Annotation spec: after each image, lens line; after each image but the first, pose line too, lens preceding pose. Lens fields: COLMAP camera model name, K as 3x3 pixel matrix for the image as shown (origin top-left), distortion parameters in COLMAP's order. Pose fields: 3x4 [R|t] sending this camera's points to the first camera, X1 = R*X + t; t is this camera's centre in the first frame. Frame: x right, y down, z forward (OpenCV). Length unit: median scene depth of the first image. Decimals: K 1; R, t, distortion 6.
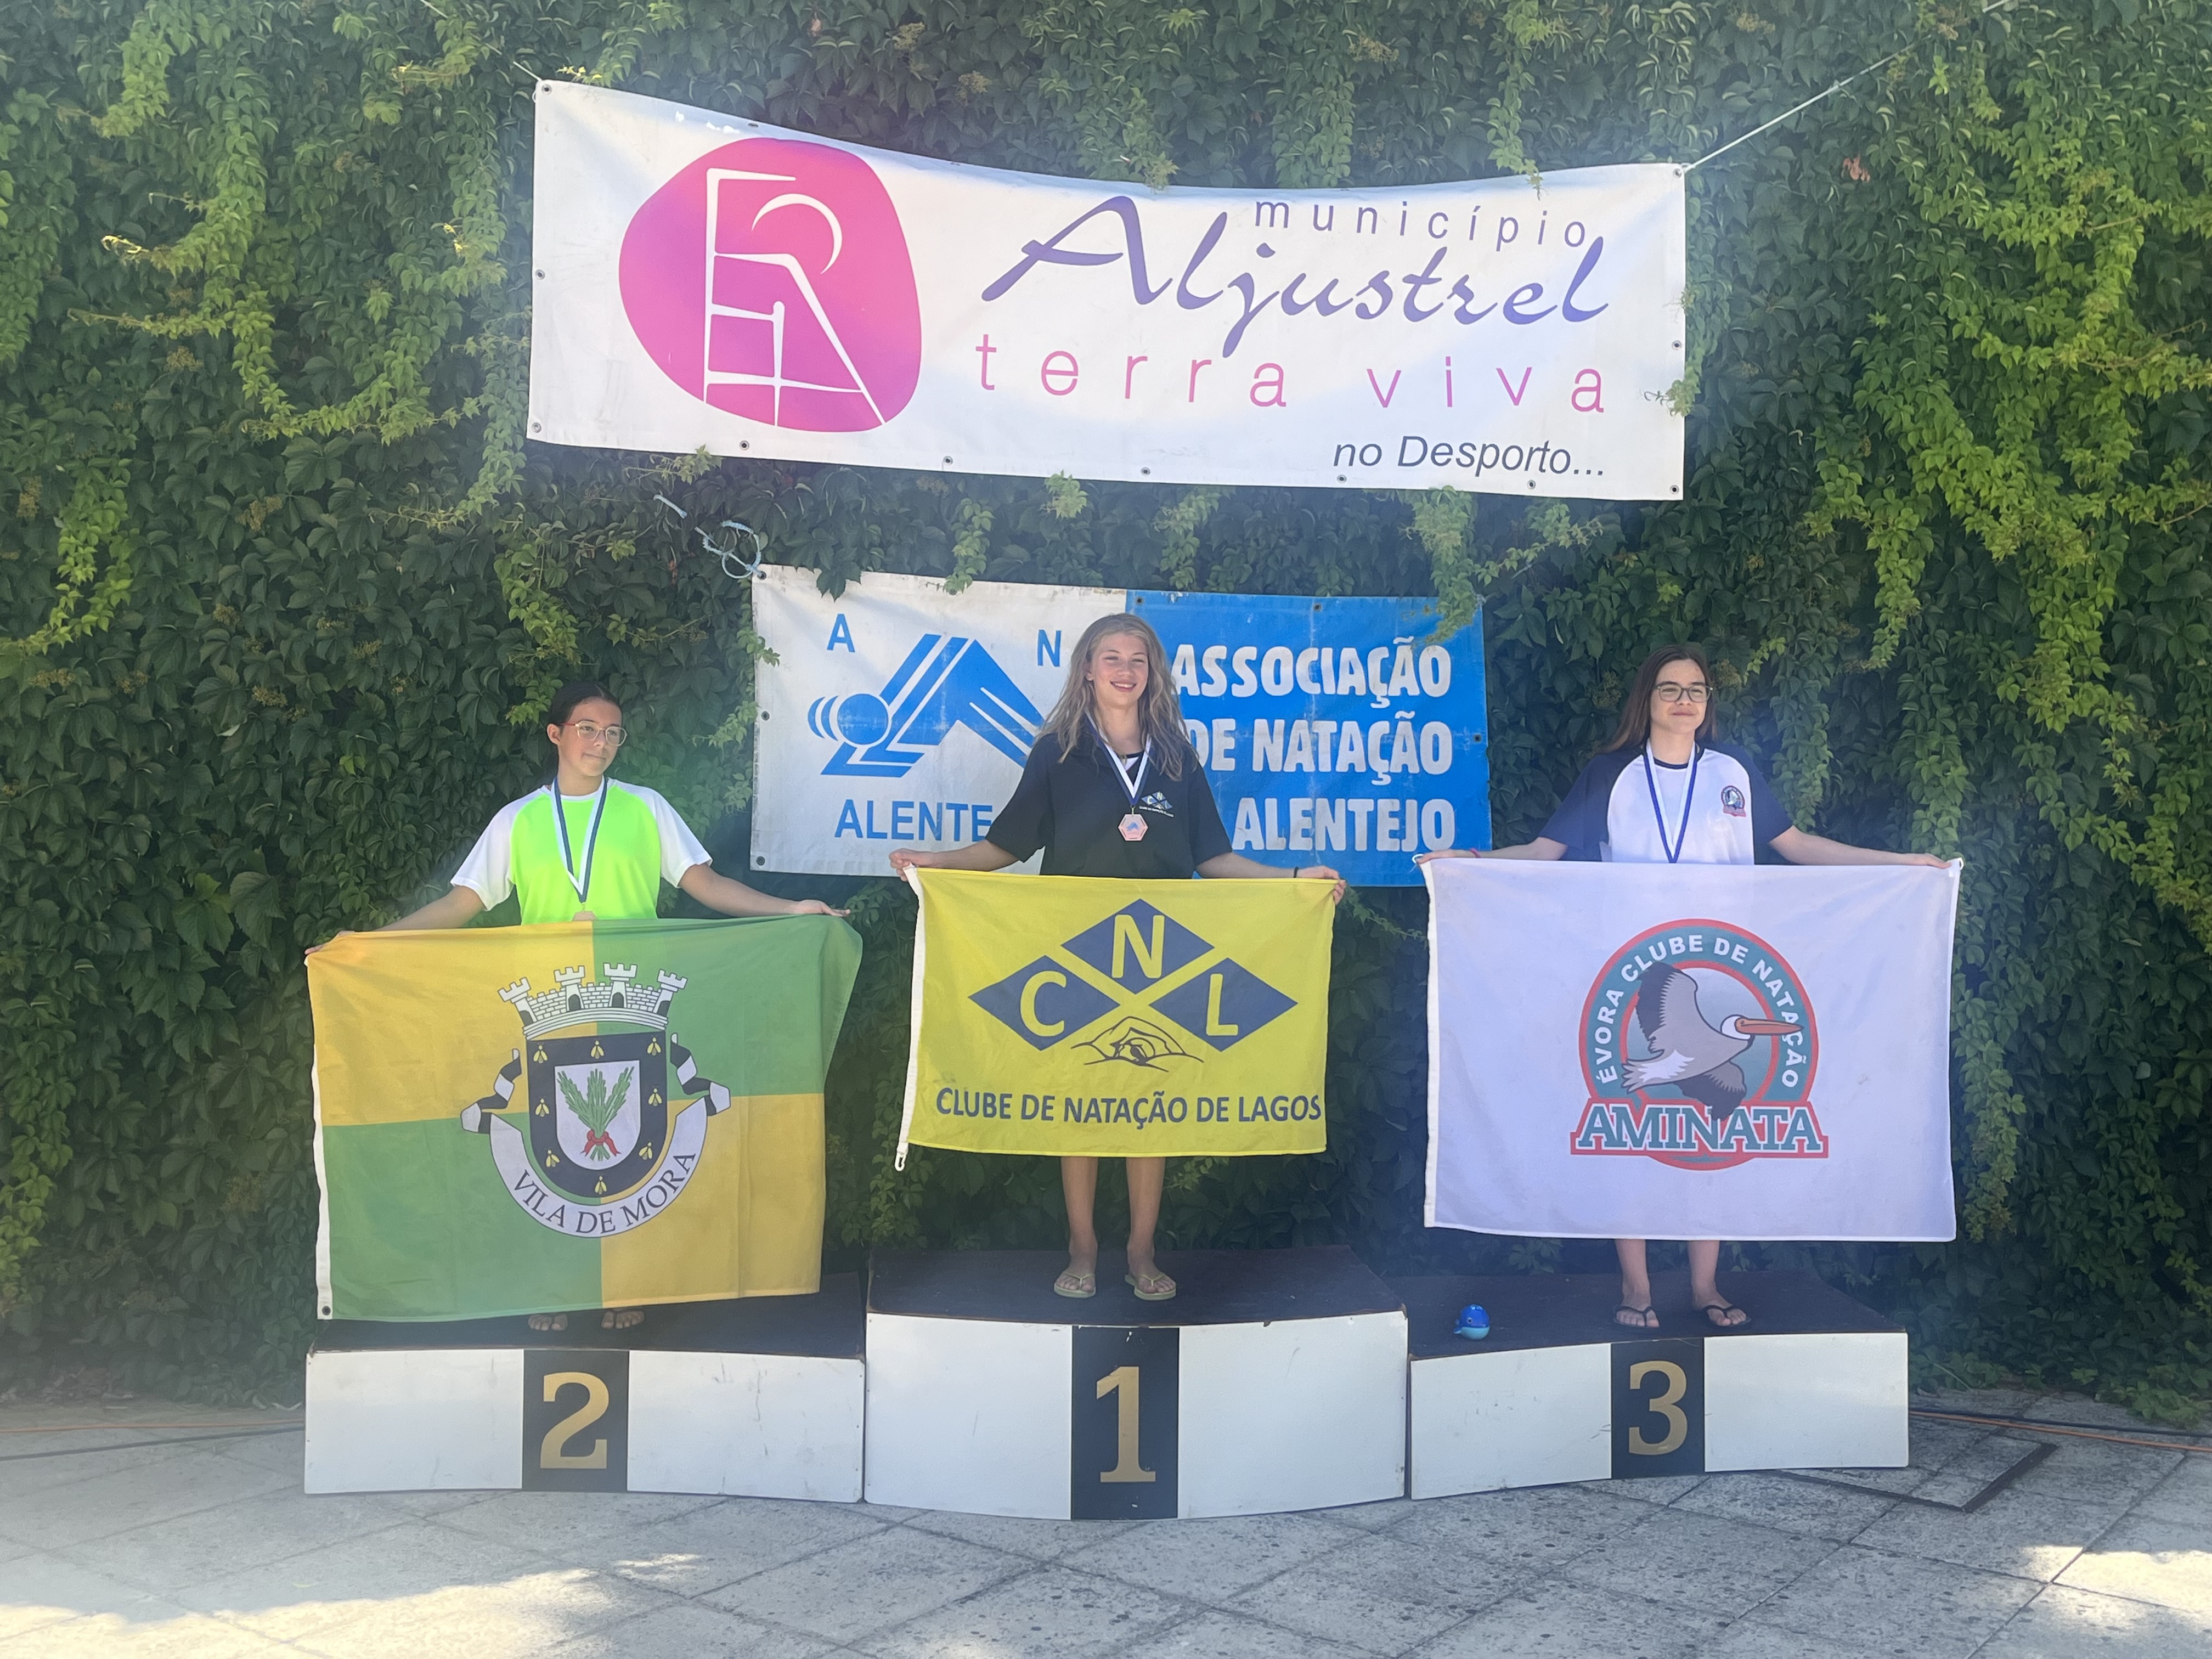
lens RADIAL K [[2307.3, 0, 1114.7], [0, 2307.3, 810.9], [0, 0, 1]] dist [0.053318, 0.000000]
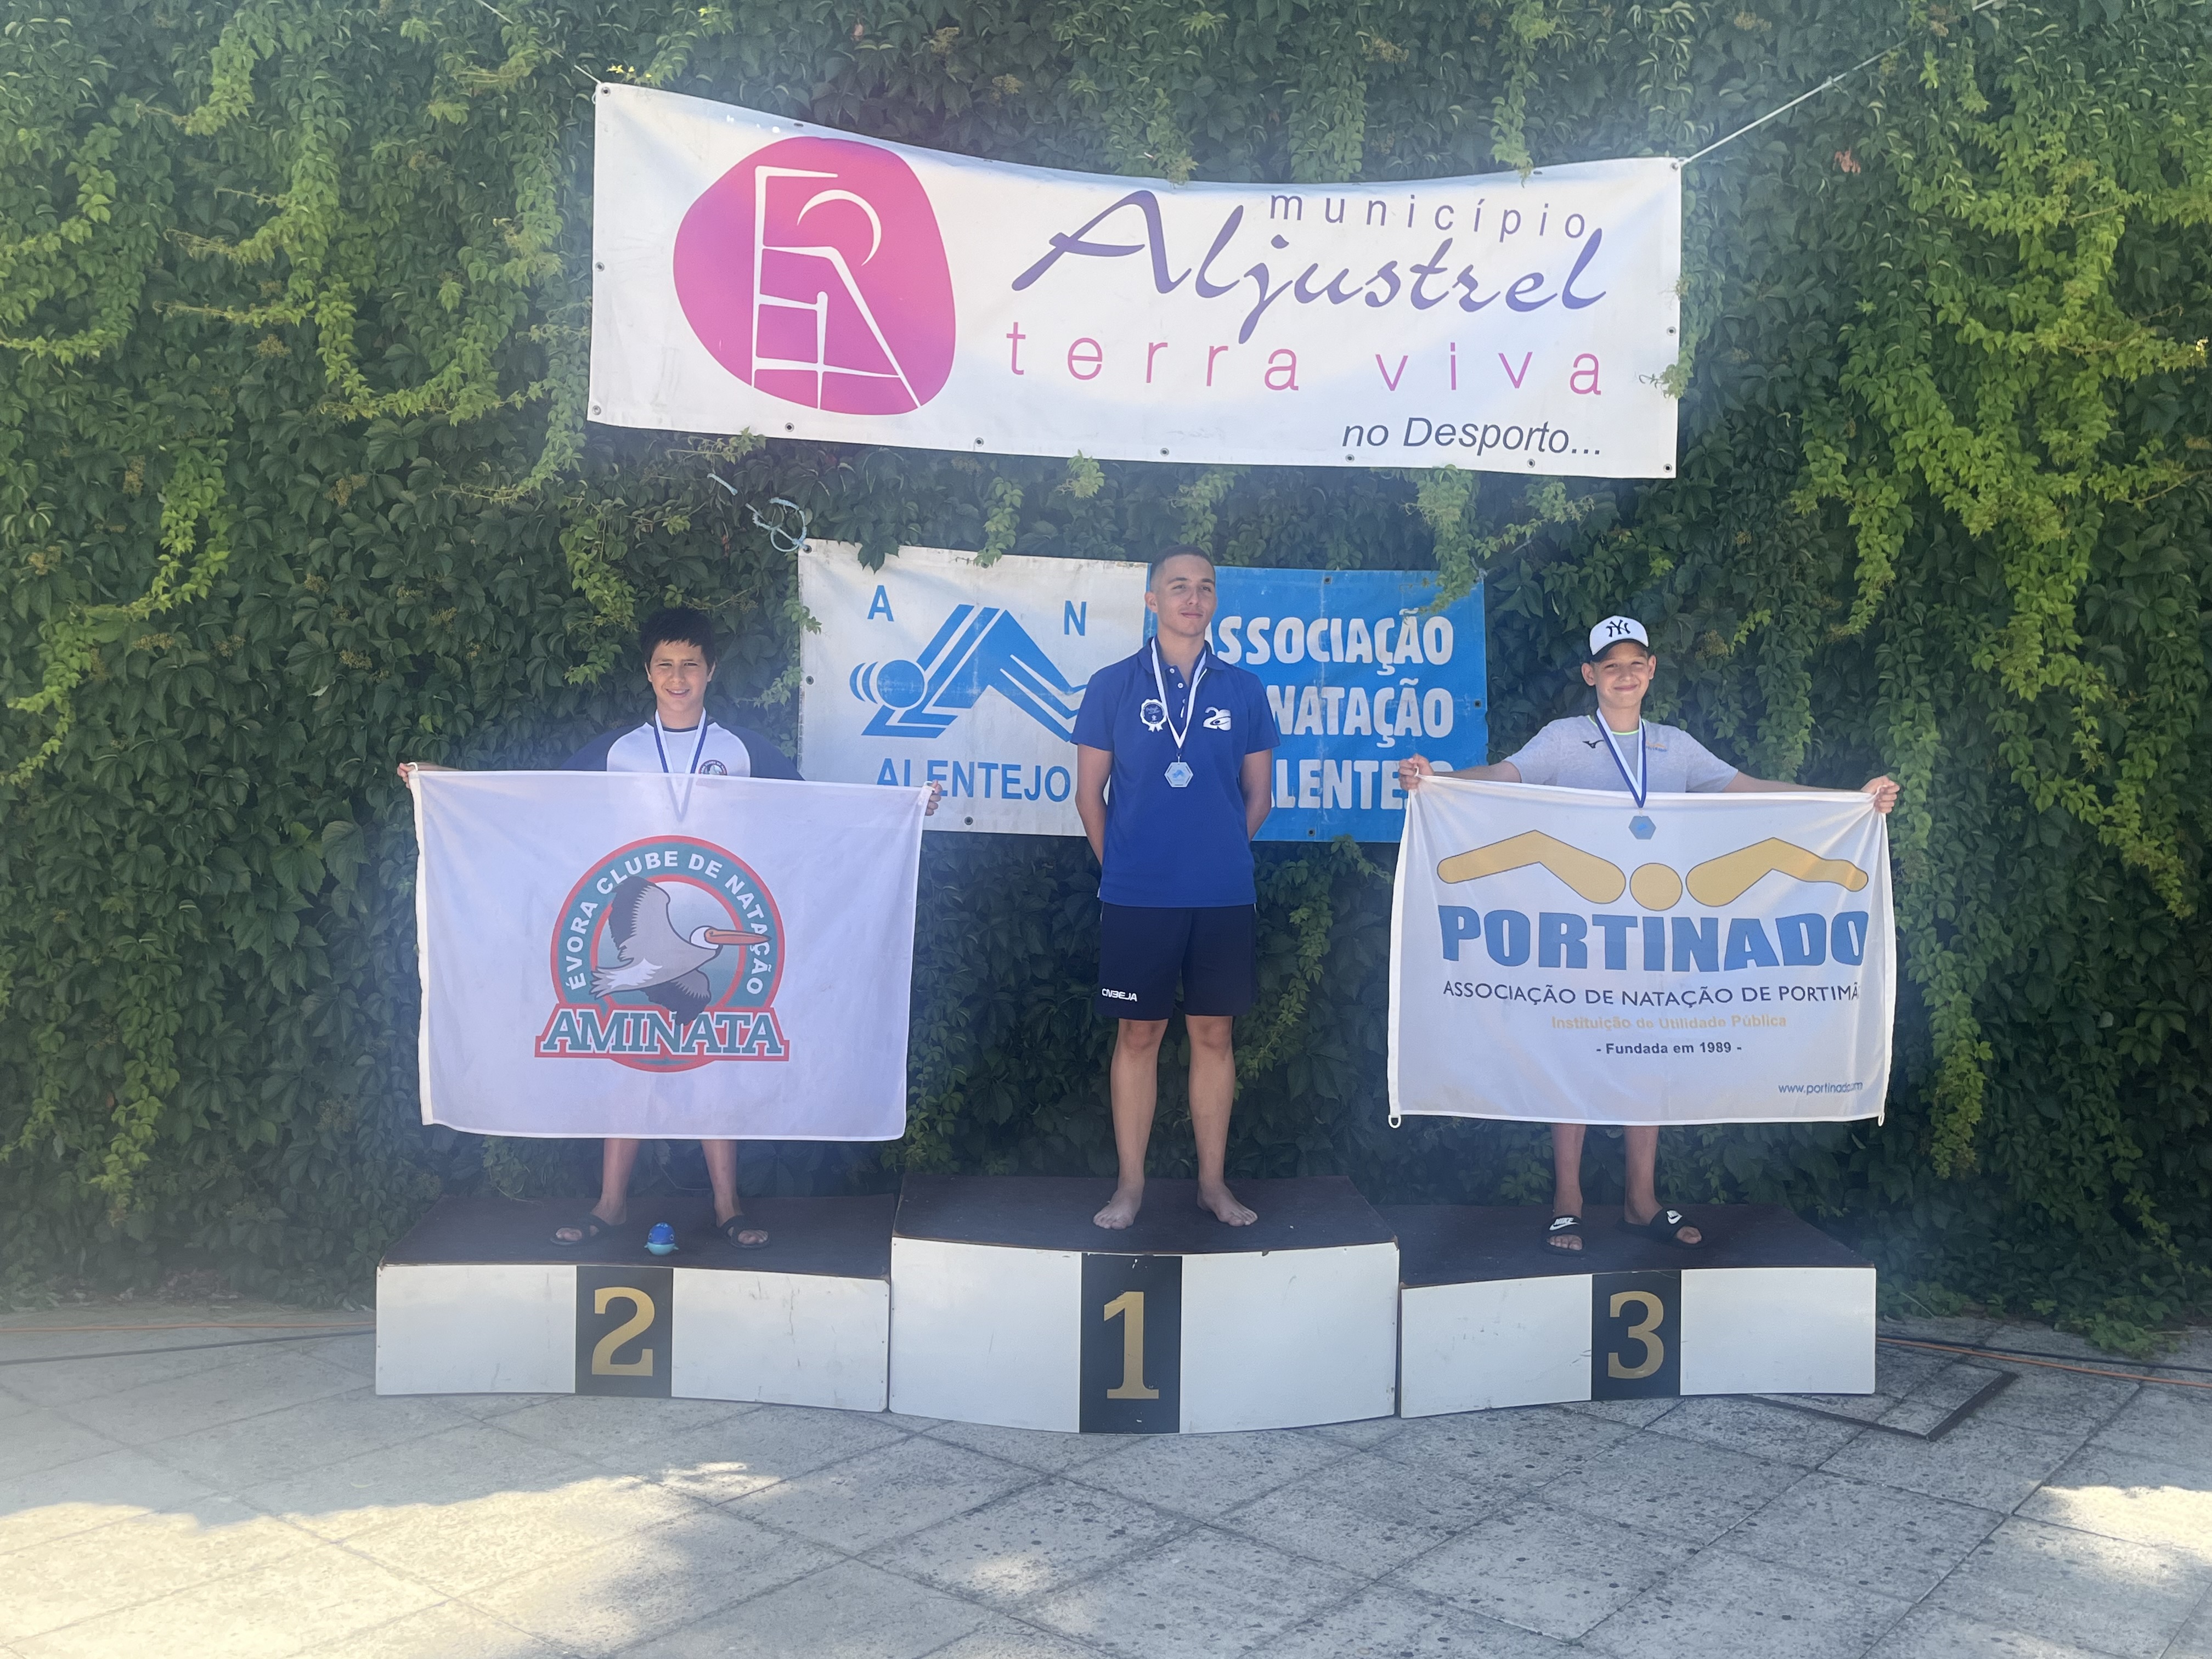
lens RADIAL K [[2016.0, 0, 1101.0], [0, 2016.0, 828.9], [0, 0, 1]] dist [0.047811, 0.002420]
pose [[0.999236, 0.007012, -0.038458, 0.020909], [-0.005869, 0.999540, 0.029749, -0.000521], [0.038649, -0.029500, 0.998817, 0.063099]]
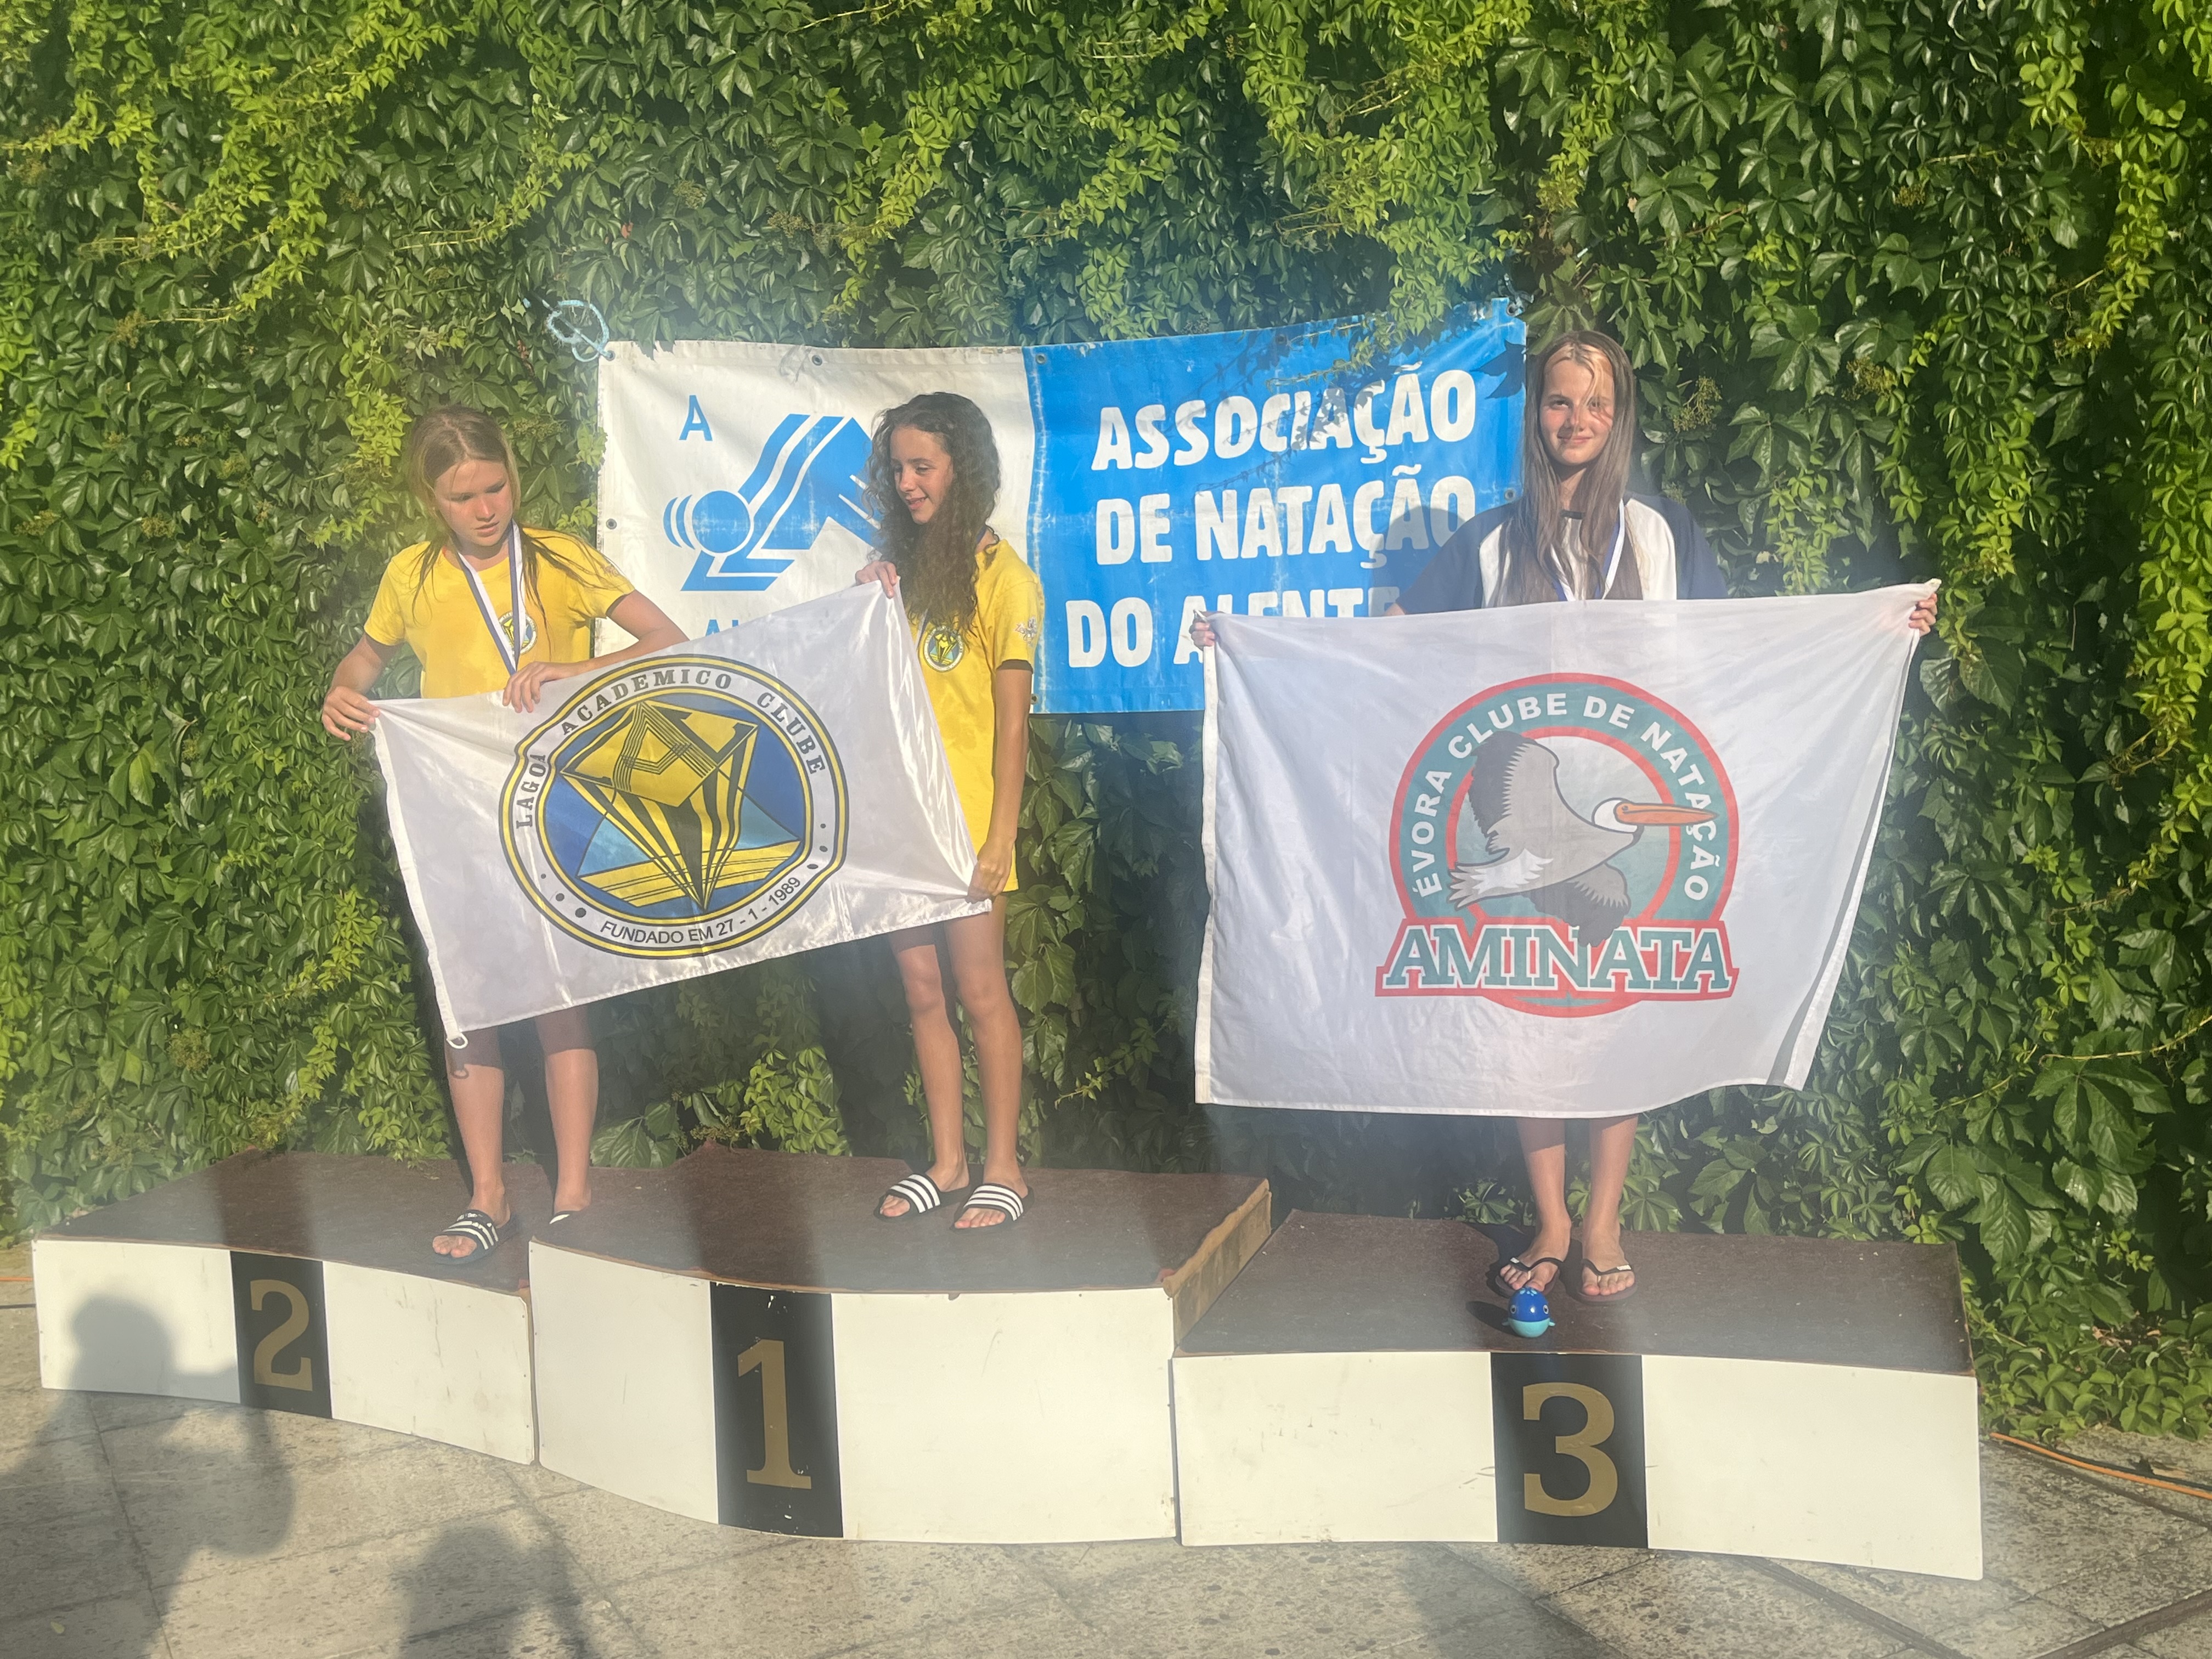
lens RADIAL K [[2146.0, 0, 1086.6], [0, 2146.0, 814.5], [0, 0, 1]] dist [0.044777, 0.000000]
pose [[0.912395, -0.005462, -0.409275, 0.330671], [0.039513, 0.996416, 0.074789, 0.013352], [0.407400, -0.084409, 0.909341, 0.337230]]
